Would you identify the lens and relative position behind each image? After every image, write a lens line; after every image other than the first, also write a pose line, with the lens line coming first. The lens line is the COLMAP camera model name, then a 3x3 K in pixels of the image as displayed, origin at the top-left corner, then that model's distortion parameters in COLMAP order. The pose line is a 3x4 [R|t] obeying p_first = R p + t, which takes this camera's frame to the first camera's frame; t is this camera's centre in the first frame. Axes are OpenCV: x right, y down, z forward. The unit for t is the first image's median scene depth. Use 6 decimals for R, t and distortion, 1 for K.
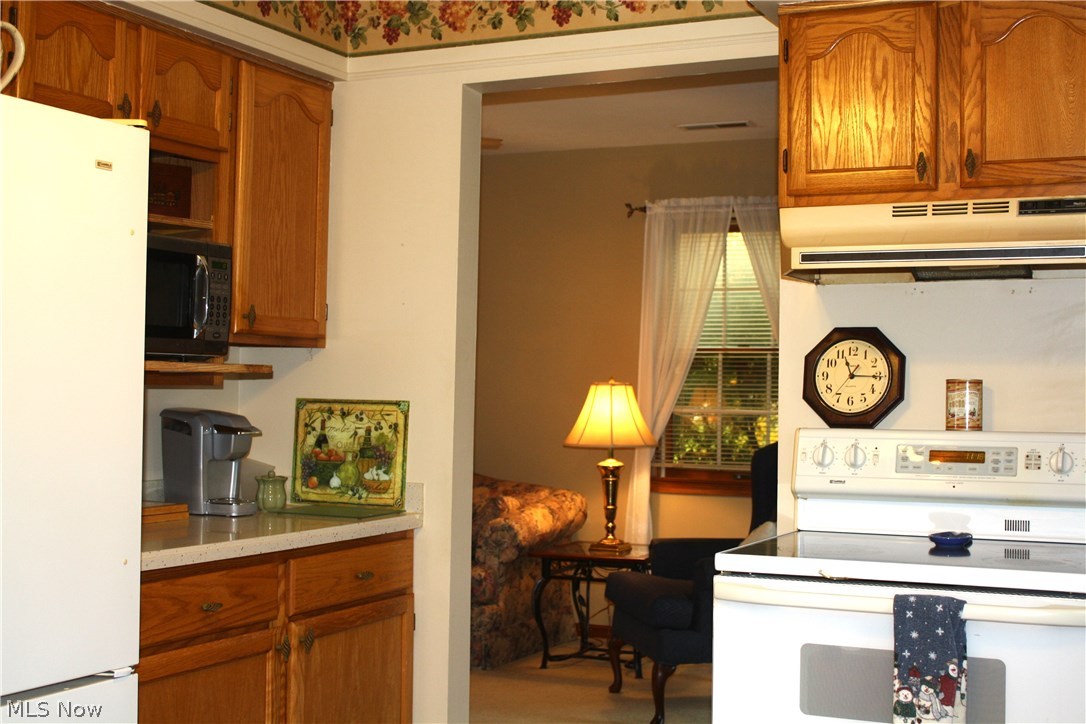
lens RADIAL K [[1472.3, 0, 548.5], [0, 1472.3, 361.6], [0, 0, 1]] dist [-0.028516, 0.000000]
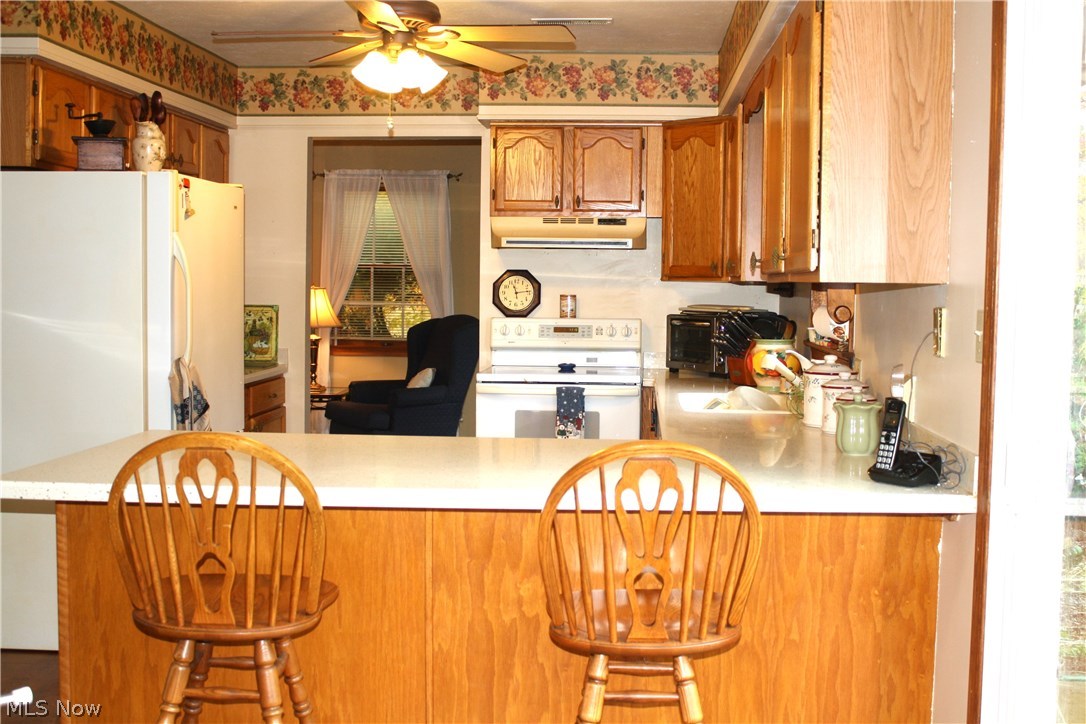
lens RADIAL K [[1322.2, 0, 540.8], [0, 1322.2, 361.8], [0, 0, 1]] dist [-0.029391, 0.000000]
pose [[0.933326, -0.026280, 0.358067, -0.449258], [-0.005292, 0.996202, 0.086909, -0.057482], [-0.358991, -0.083010, 0.929642, -0.803212]]
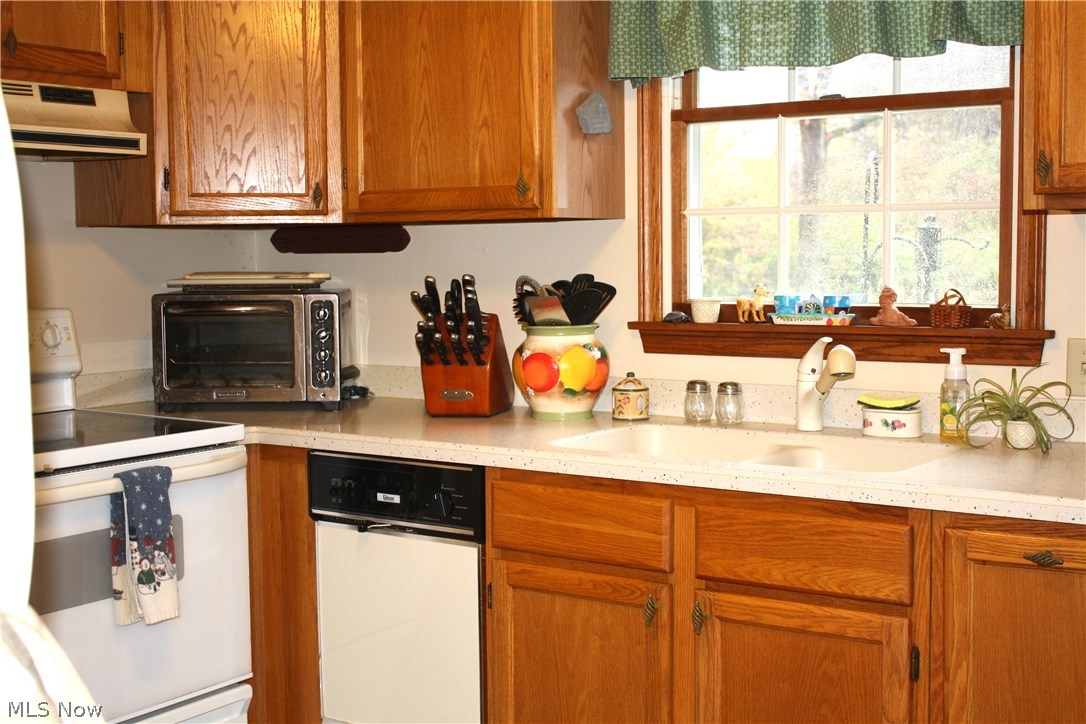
lens RADIAL K [[1472.3, 0, 542.8], [0, 1472.3, 358.9], [0, 0, 1]] dist [-0.028516, 0.000000]
pose [[0.150565, -0.089176, 0.984570, -0.572233], [-0.007584, 0.995790, 0.091352, -0.014039], [-0.988571, -0.021222, 0.149255, 0.436091]]
